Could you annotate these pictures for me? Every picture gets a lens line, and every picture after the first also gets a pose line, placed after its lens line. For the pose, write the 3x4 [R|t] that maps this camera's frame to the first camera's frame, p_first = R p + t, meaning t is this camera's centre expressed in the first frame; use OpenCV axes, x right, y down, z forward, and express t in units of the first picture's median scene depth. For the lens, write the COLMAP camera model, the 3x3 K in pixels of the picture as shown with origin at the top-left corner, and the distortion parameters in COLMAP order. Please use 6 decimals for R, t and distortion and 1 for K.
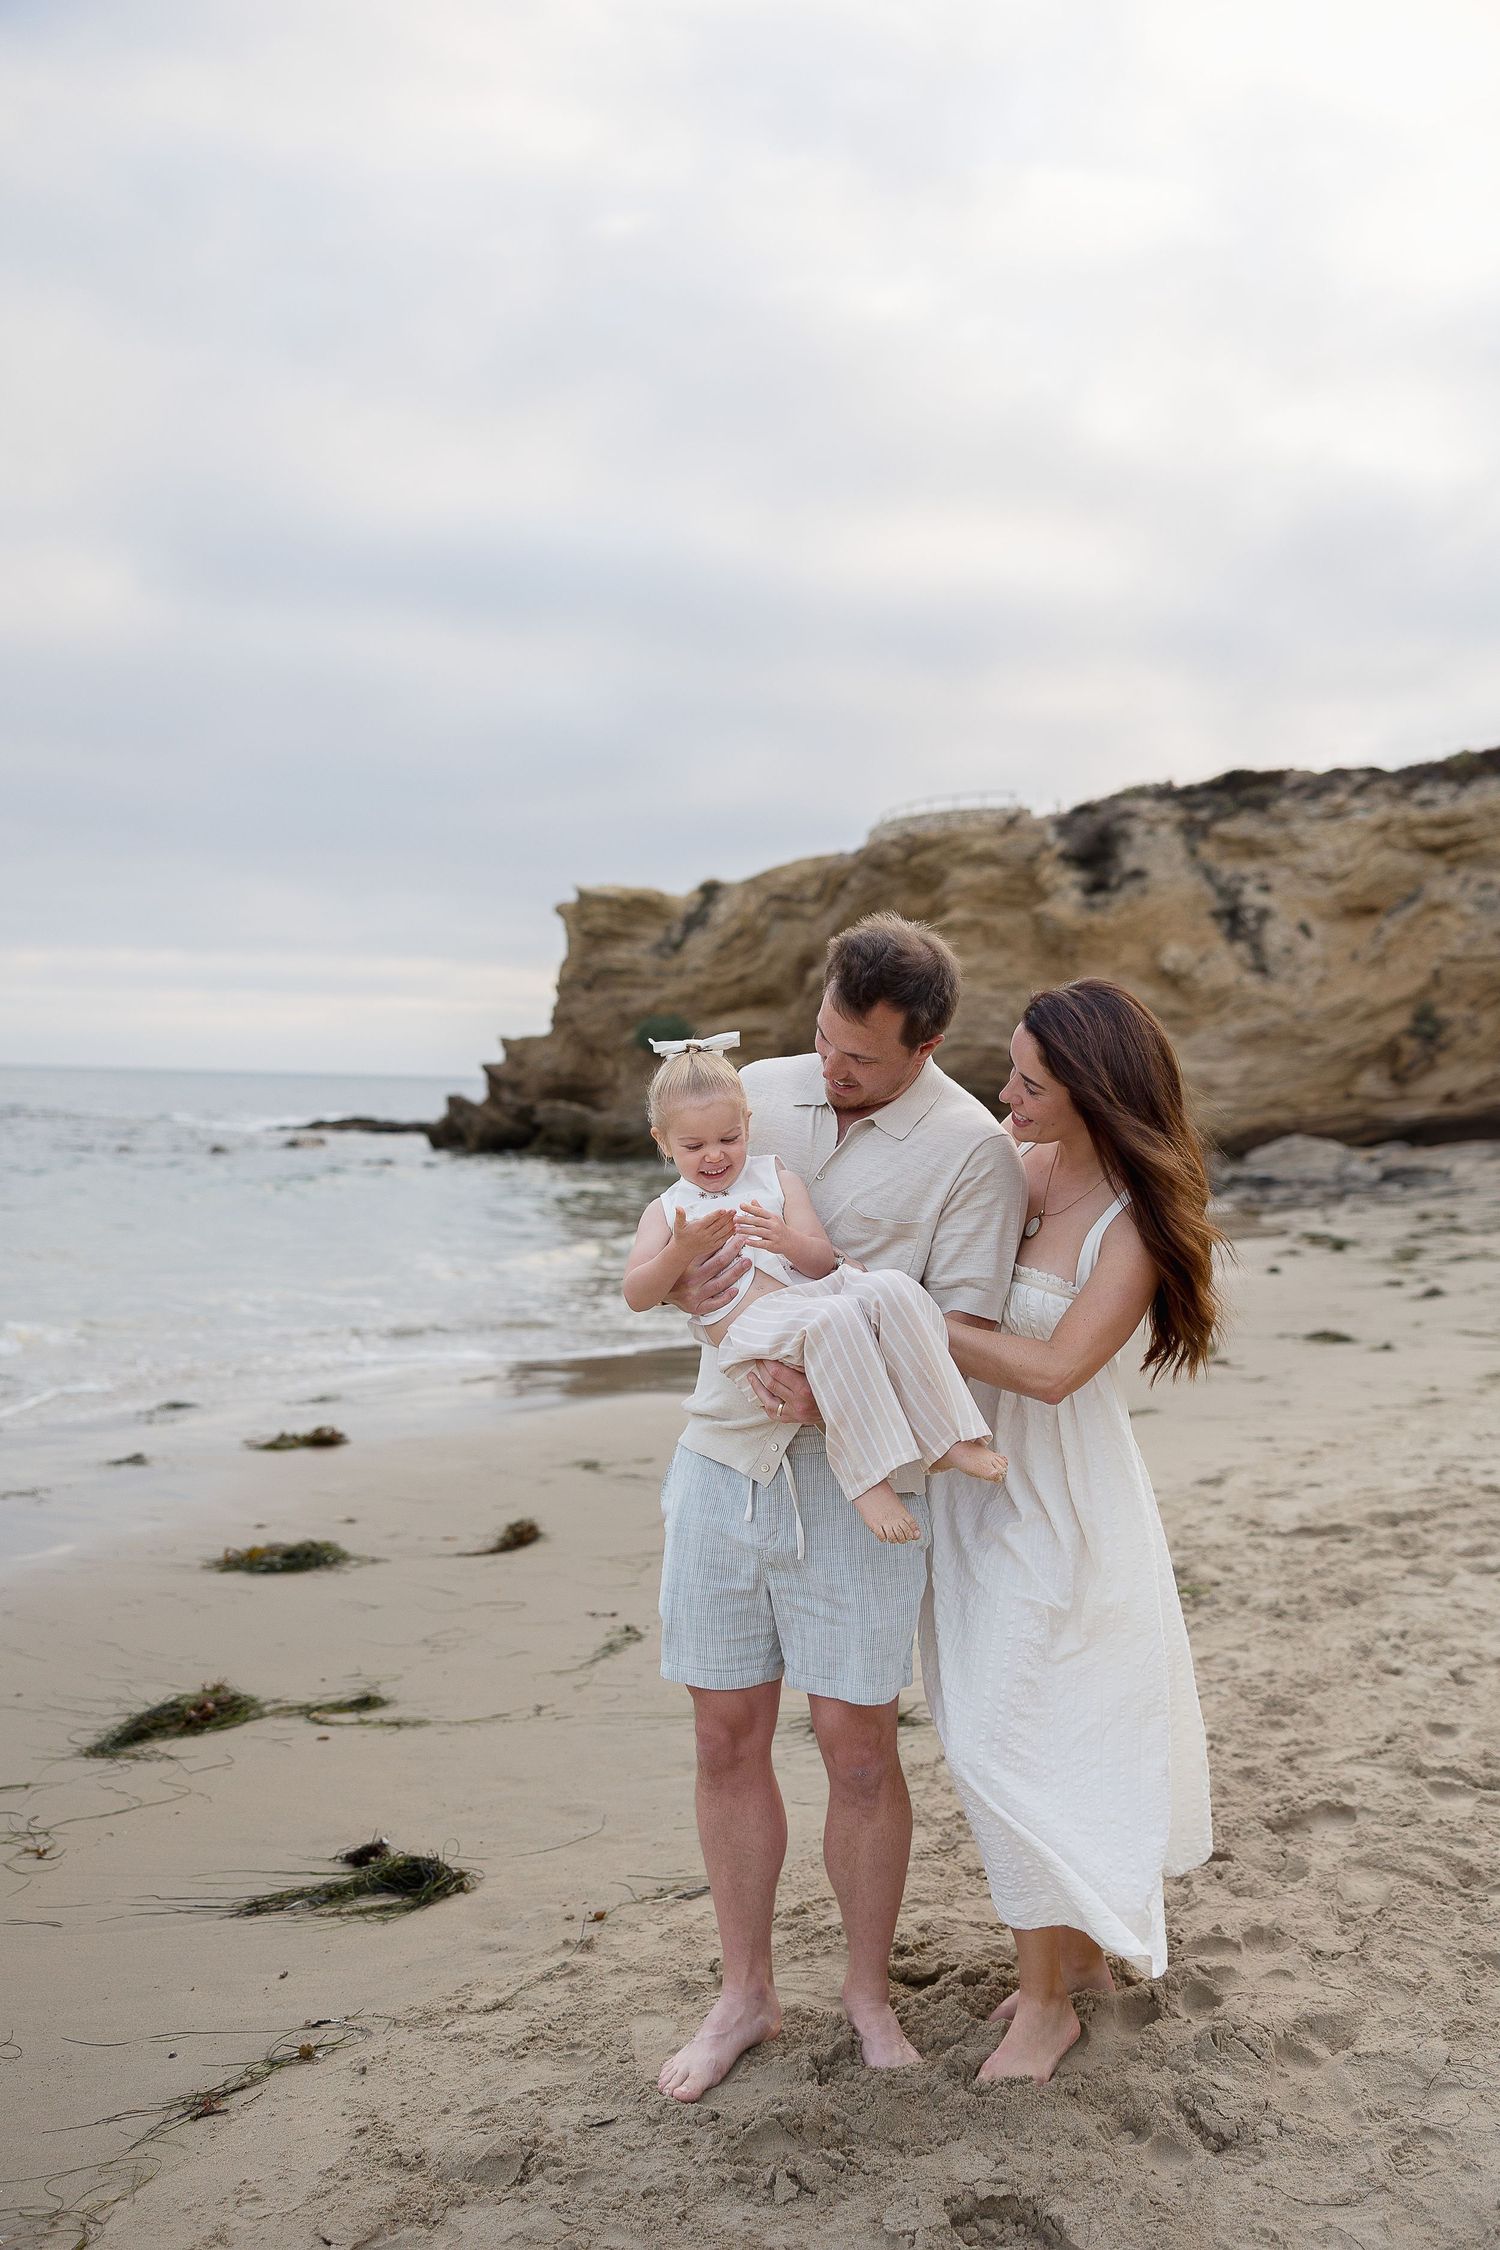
lens RADIAL K [[1972.8, 0, 750.0], [0, 1972.8, 1125.0], [0, 0, 1]] dist [-0.004457, 0.001013]
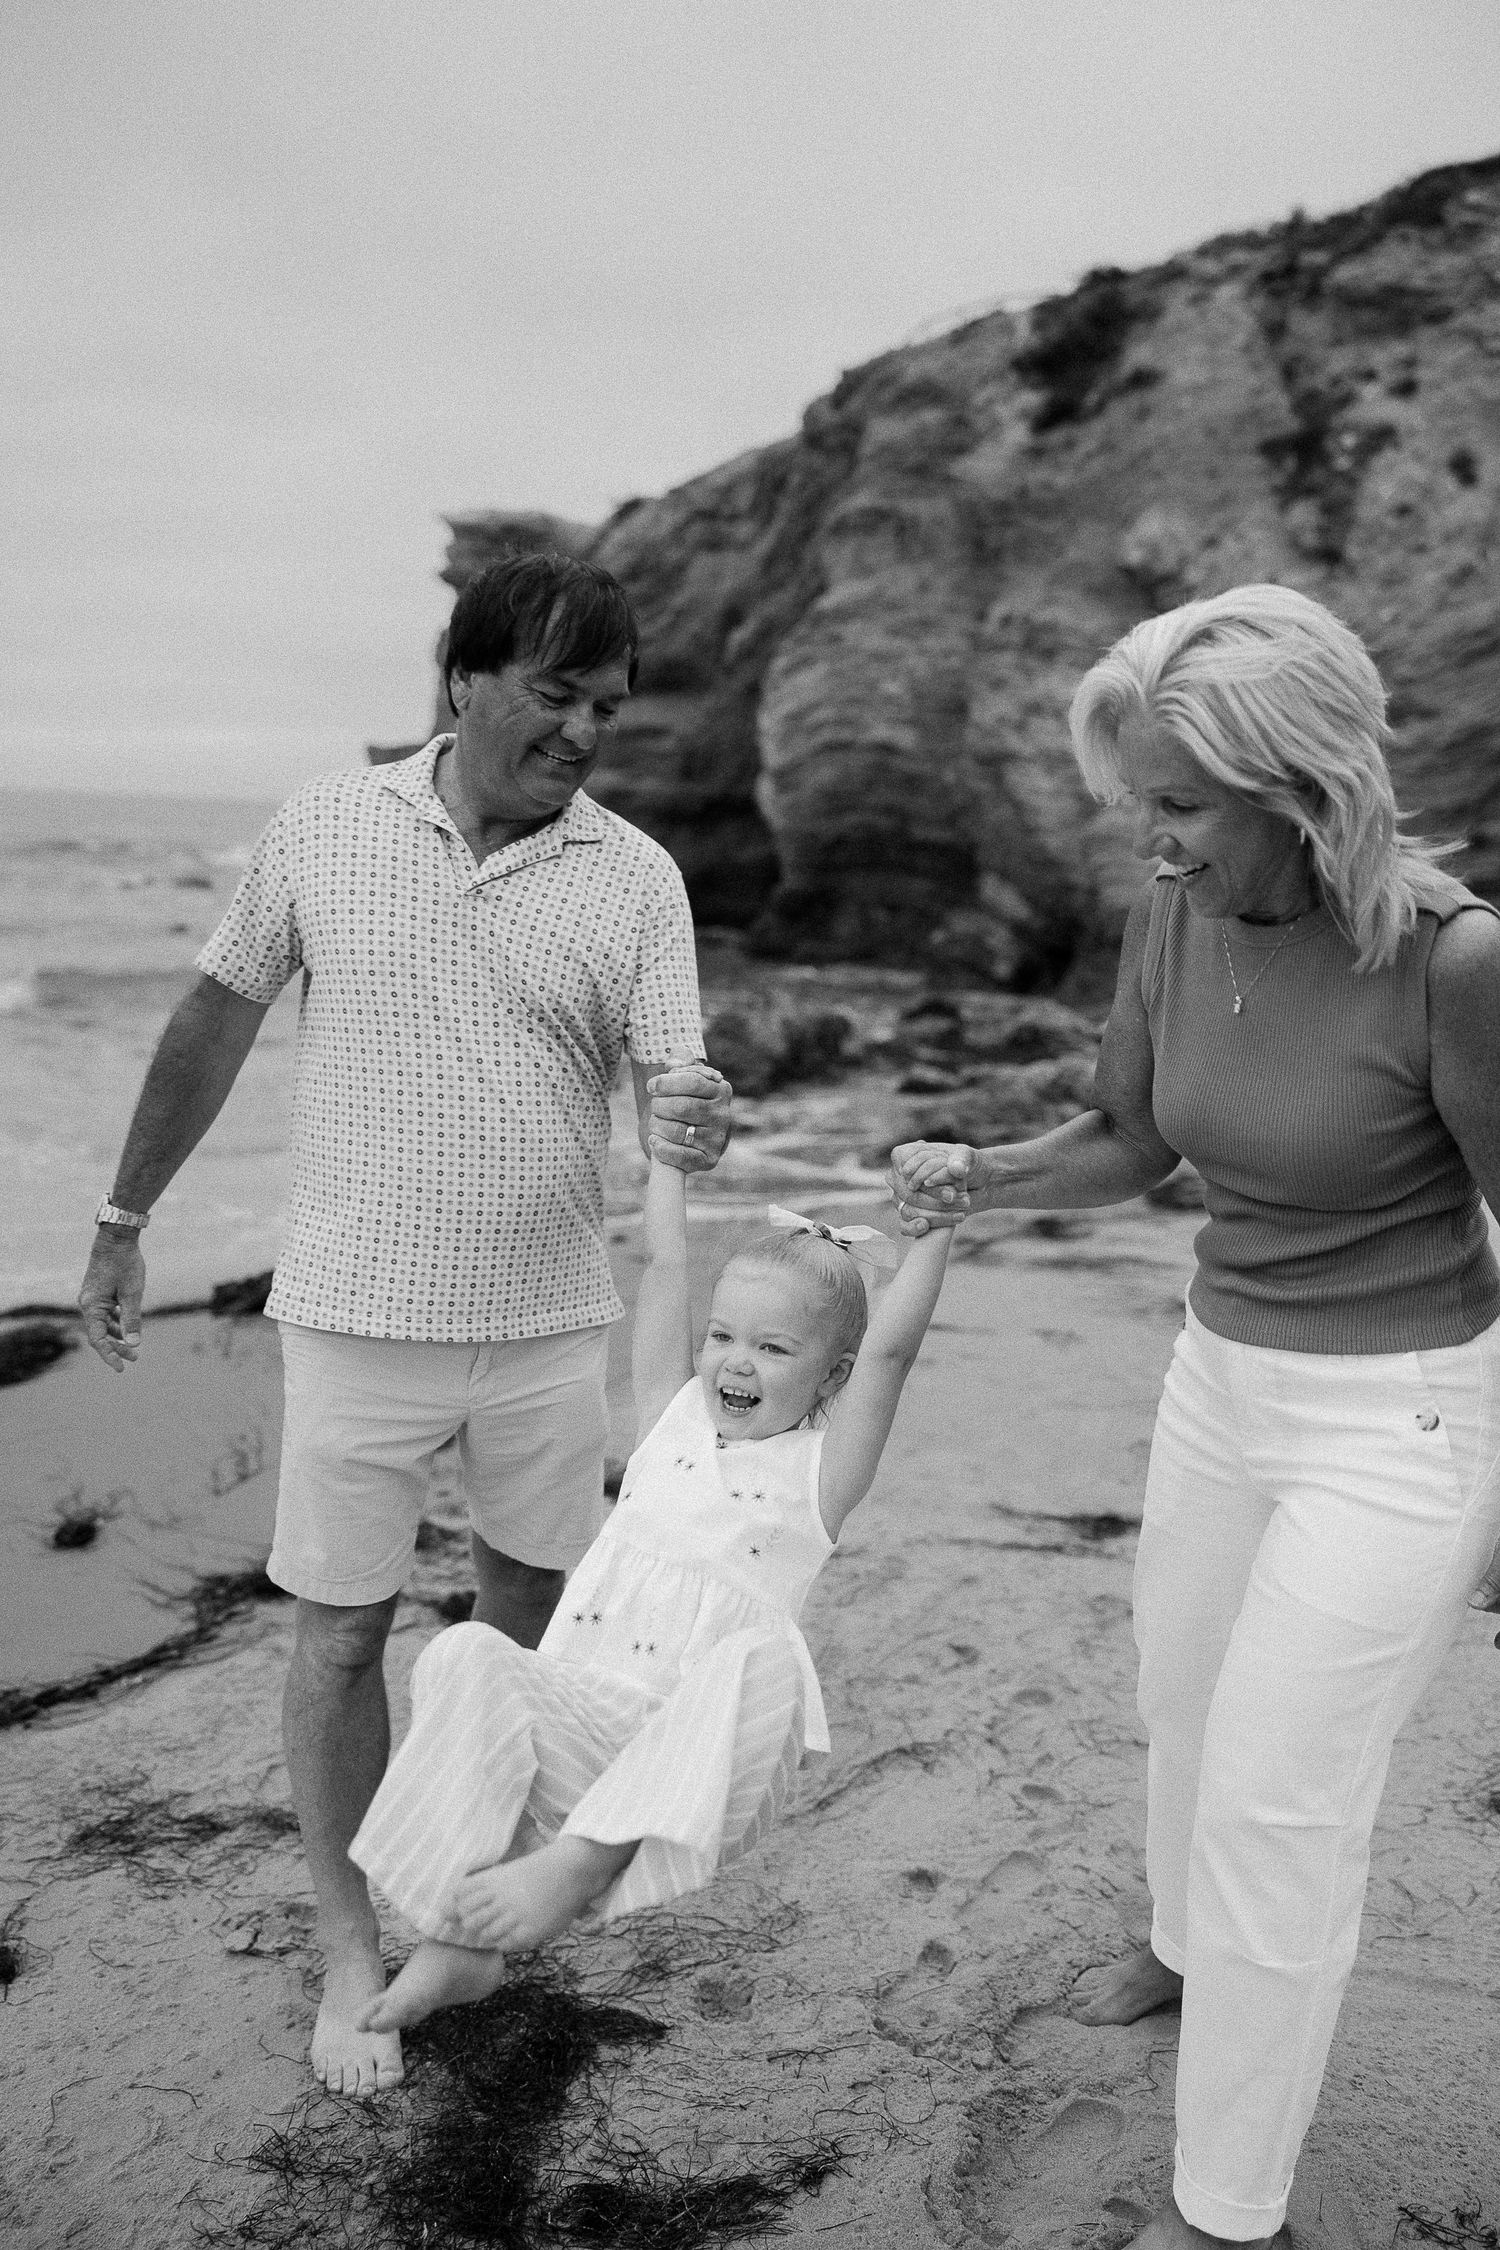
lens RADIAL K [[1723.7, 0, 753.1], [0, 1723.7, 1148.8], [0, 0, 1]] dist [-0.001459, -0.003280]
pose [[0.942277, 0.078649, -0.325468, 0.258666], [-0.027789, 0.987037, 0.158066, -0.003566], [0.333680, -0.139898, 0.932248, 0.538969]]
